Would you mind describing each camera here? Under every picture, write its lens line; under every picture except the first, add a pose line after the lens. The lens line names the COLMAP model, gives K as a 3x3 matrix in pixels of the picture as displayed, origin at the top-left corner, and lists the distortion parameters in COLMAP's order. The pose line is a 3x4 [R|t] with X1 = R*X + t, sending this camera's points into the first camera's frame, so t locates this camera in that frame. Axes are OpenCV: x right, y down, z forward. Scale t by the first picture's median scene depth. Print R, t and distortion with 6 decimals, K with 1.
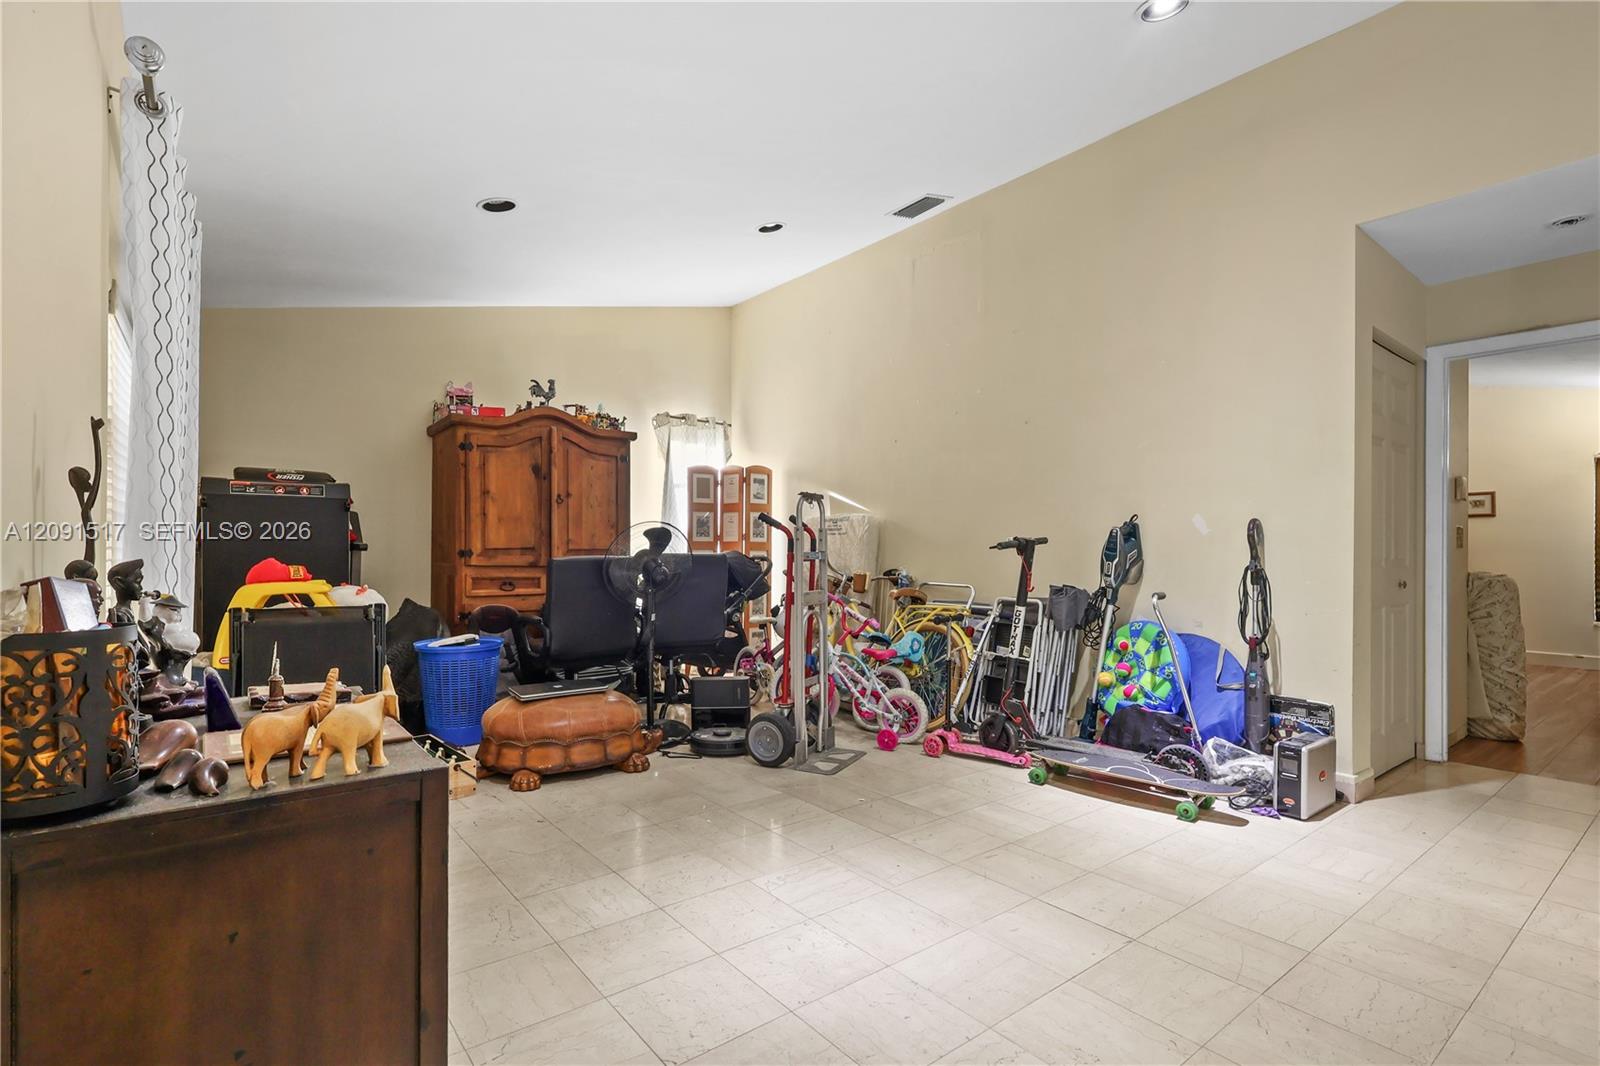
lens RADIAL K [[759.3, 0, 767.7], [0, 759.3, 543.7], [0, 0, 1]] dist [0.002526, 0.002218]
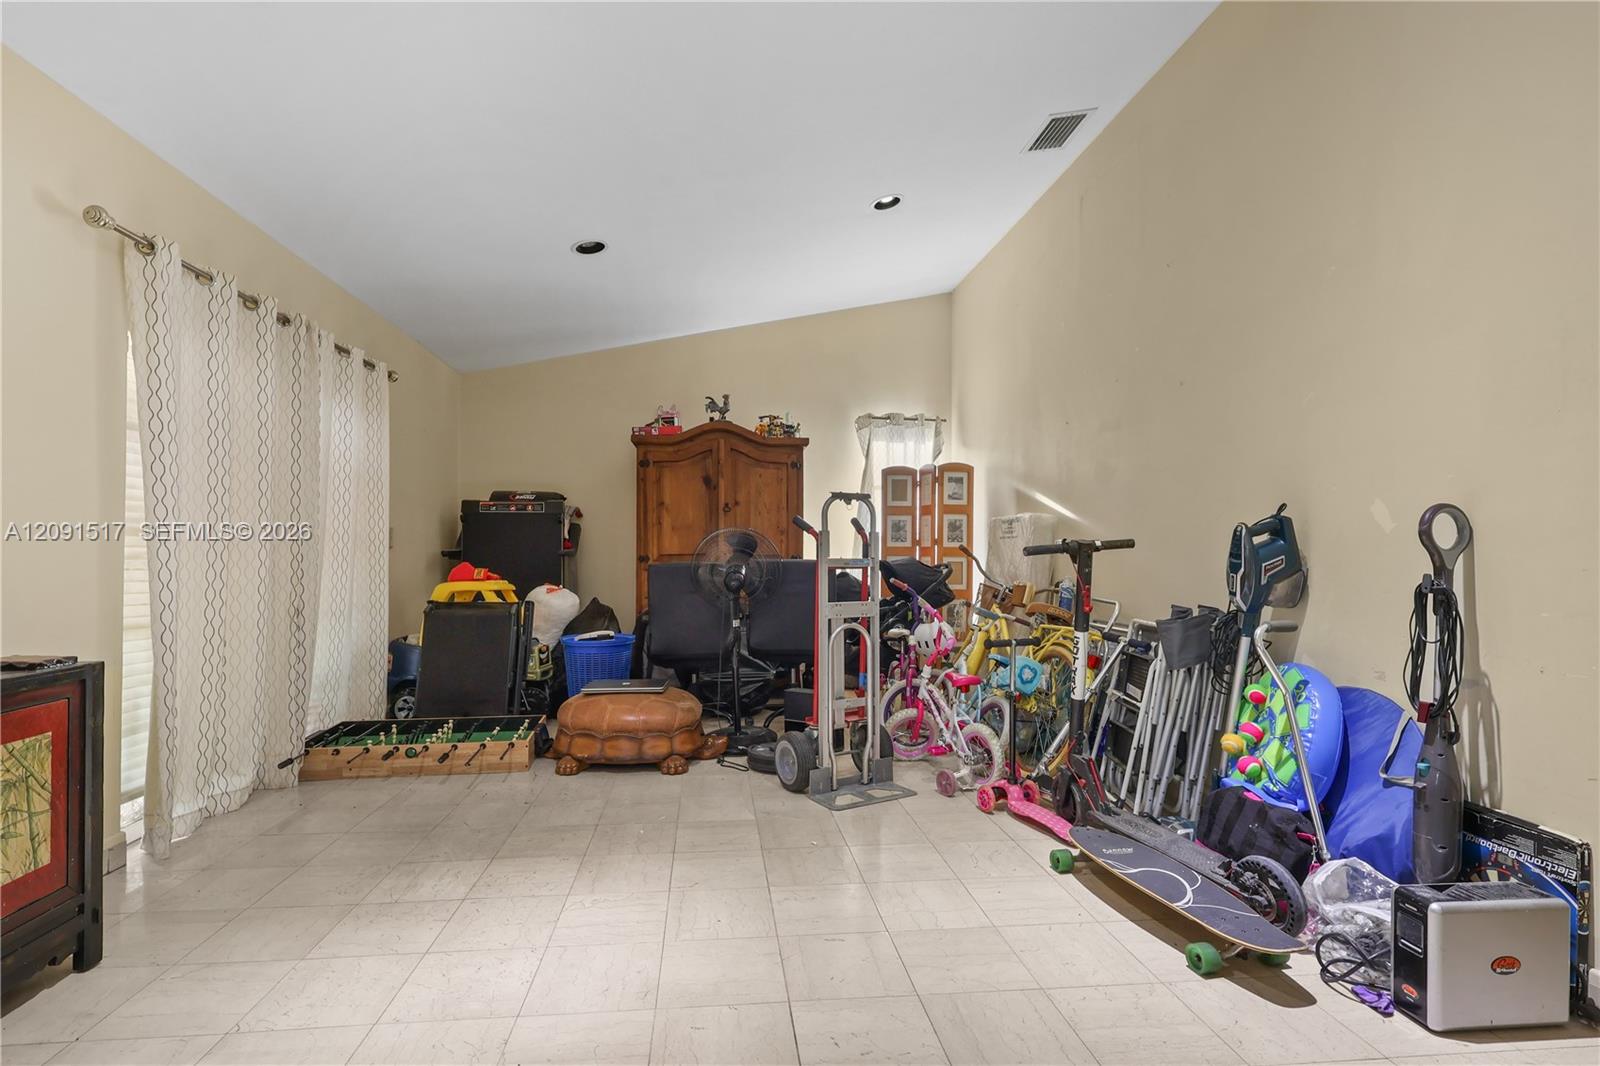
lens RADIAL K [[759.3, 0, 791.9], [0, 759.3, 543.4], [0, 0, 1]] dist [0.002526, 0.002218]
pose [[0.850731, -0.008420, -0.525535, 0.461132], [0.004565, 0.999952, -0.008632, 0.000545], [0.525582, 0.004944, 0.850728, 0.199683]]
